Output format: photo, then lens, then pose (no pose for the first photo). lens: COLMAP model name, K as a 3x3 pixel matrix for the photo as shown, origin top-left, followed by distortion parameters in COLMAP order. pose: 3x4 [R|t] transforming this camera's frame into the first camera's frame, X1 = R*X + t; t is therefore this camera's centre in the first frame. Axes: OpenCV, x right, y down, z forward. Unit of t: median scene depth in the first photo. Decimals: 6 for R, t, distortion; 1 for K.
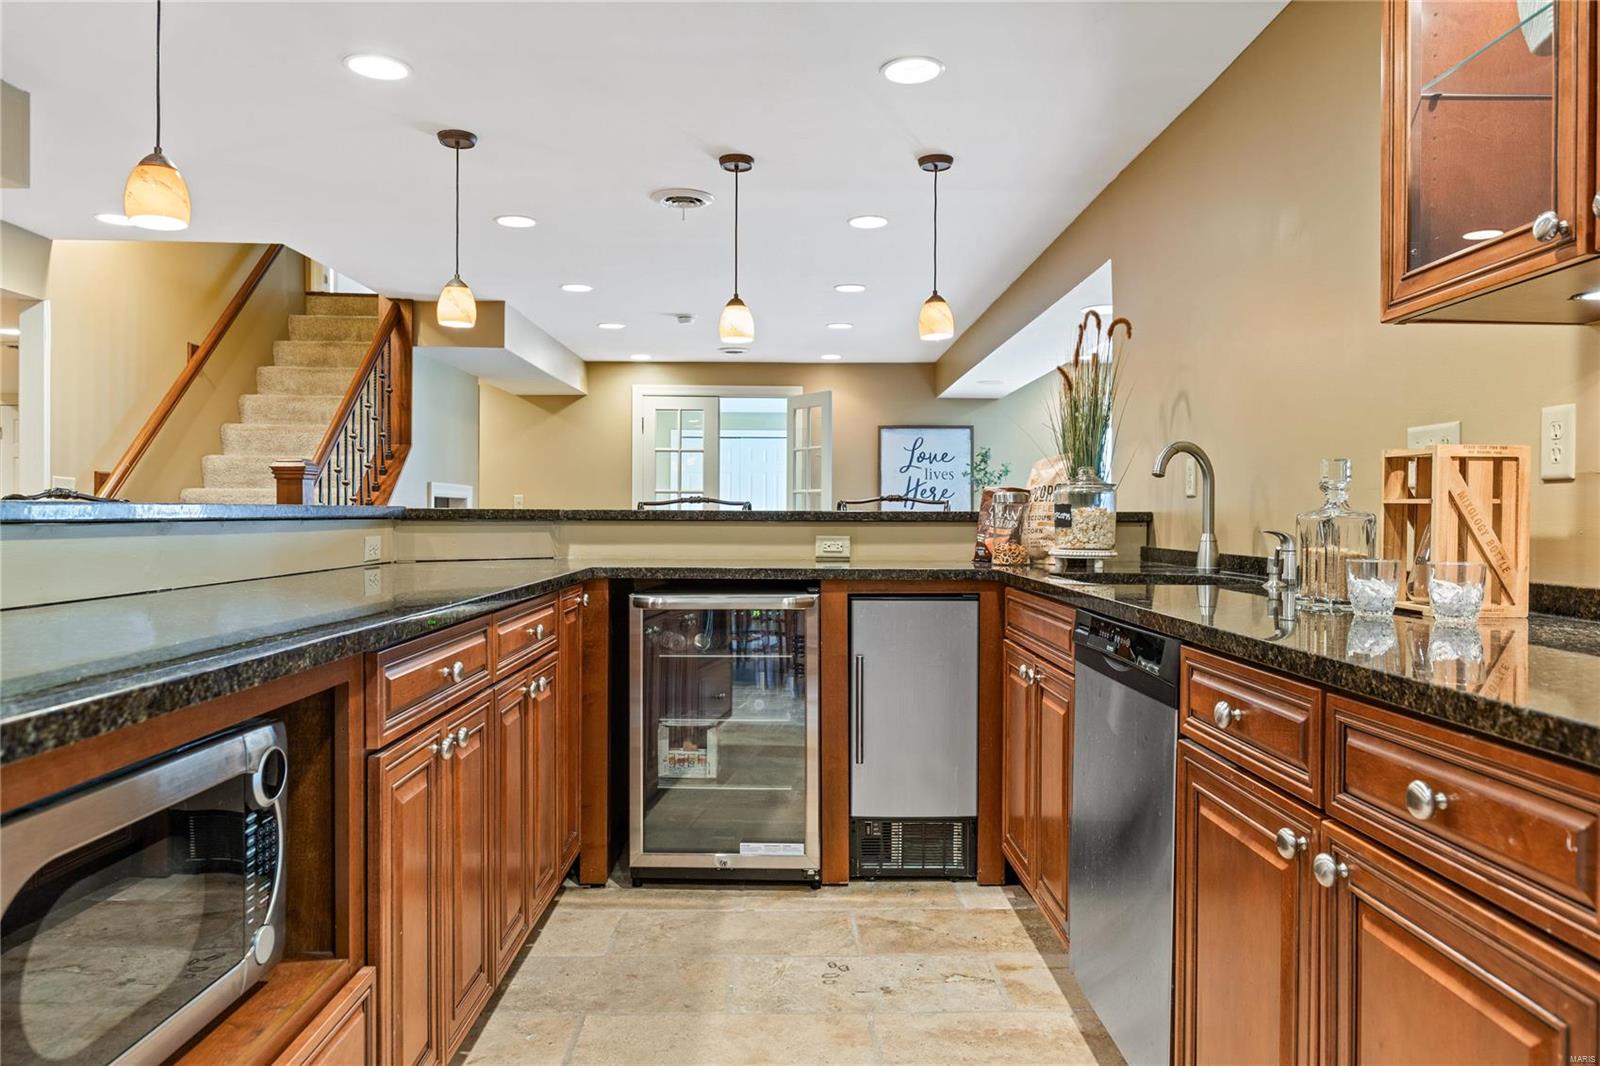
lens RADIAL K [[1097.3, 0, 800.0], [0, 1097.3, 533.0], [0, 0, 1]] dist [-0.010287, -0.001131]
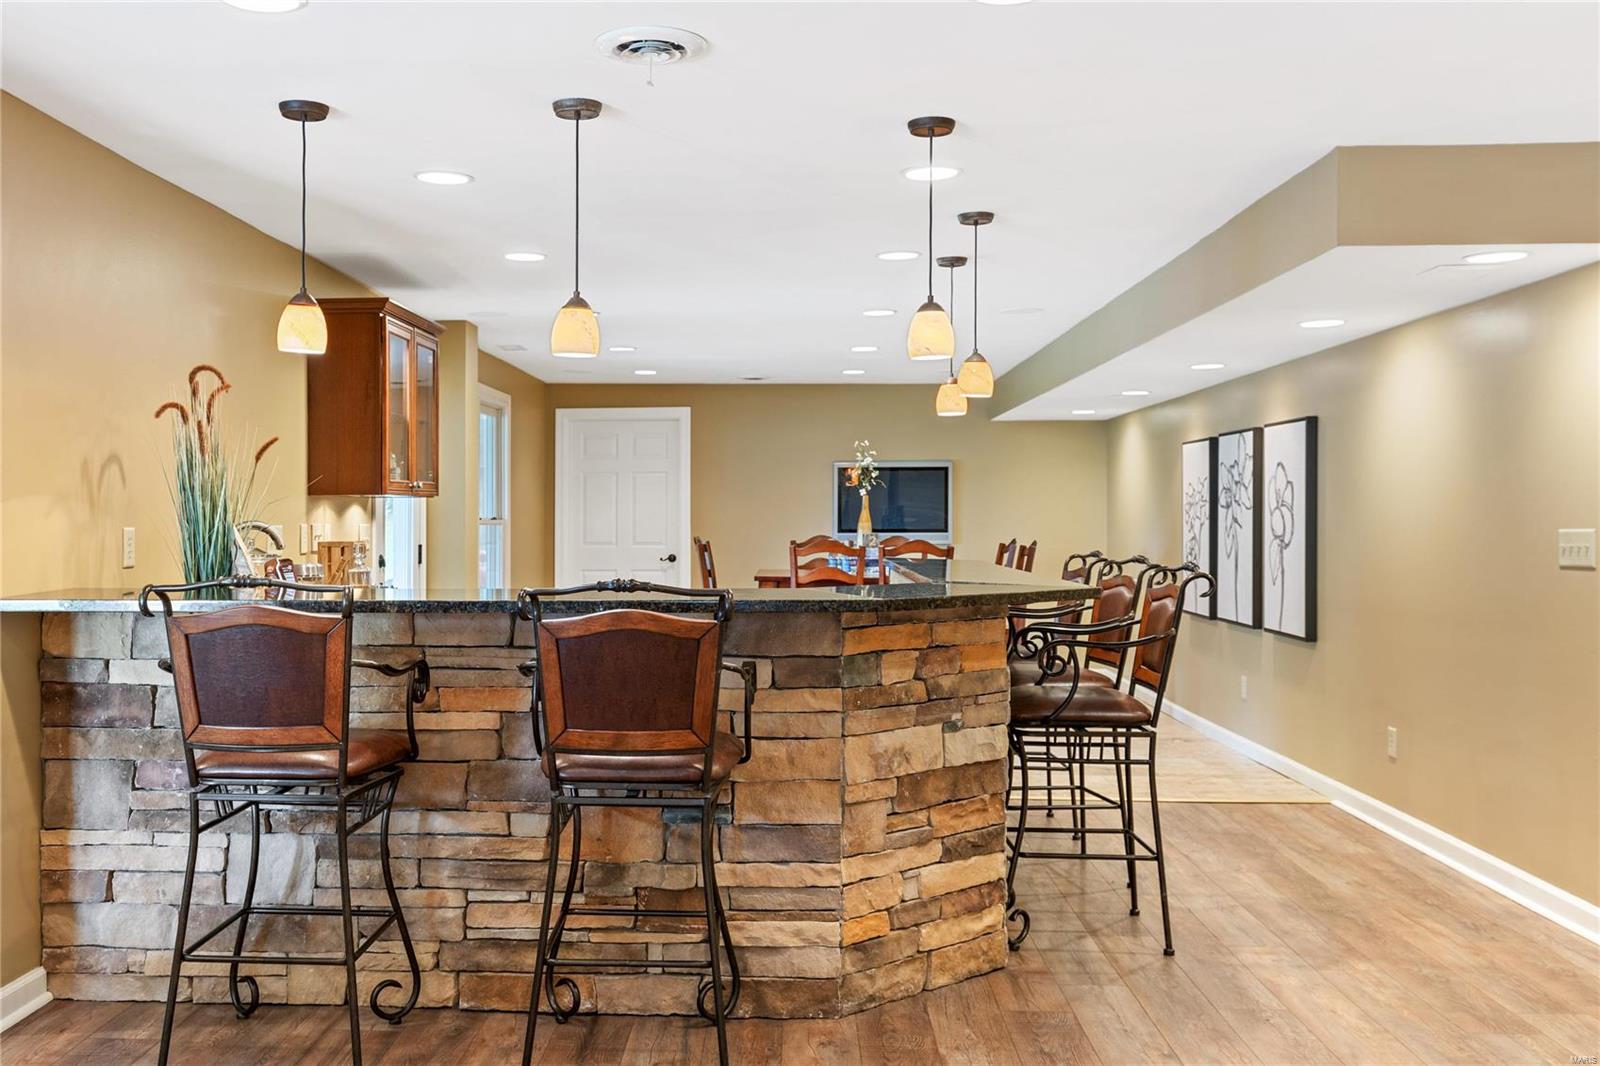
lens RADIAL K [[1511.1, 0, 800.0], [0, 1511.1, 533.0], [0, 0, 1]] dist [-0.003973, 0.001996]
pose [[-0.999927, -0.001246, 0.012045, -0.246794], [-0.000940, 0.999676, 0.025439, -0.095832], [-0.012073, 0.025425, -0.999604, 2.271799]]
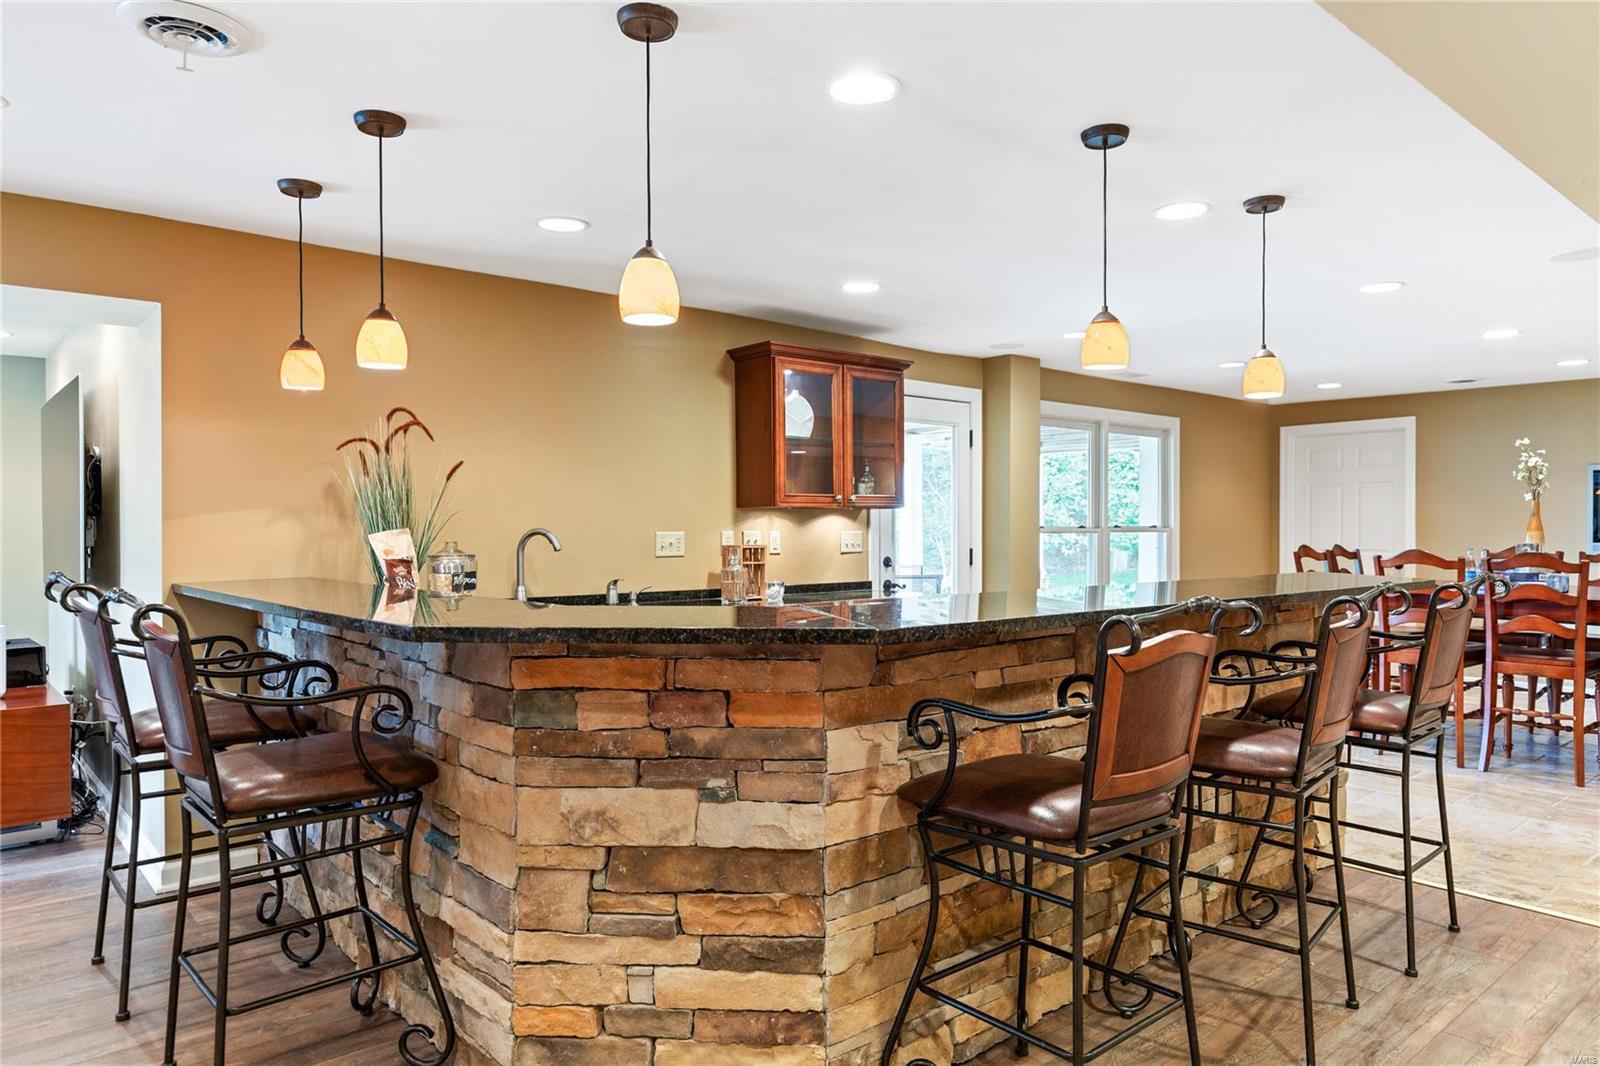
lens RADIAL K [[1061.6, 0, 800.0], [0, 1061.6, 533.0], [0, 0, 1]] dist [-0.000485, -0.002555]
pose [[-0.670631, -0.004847, 0.741775, -0.882774], [0.011747, 0.999784, 0.017152, -0.082853], [-0.741698, 0.020216, -0.670429, 1.453543]]
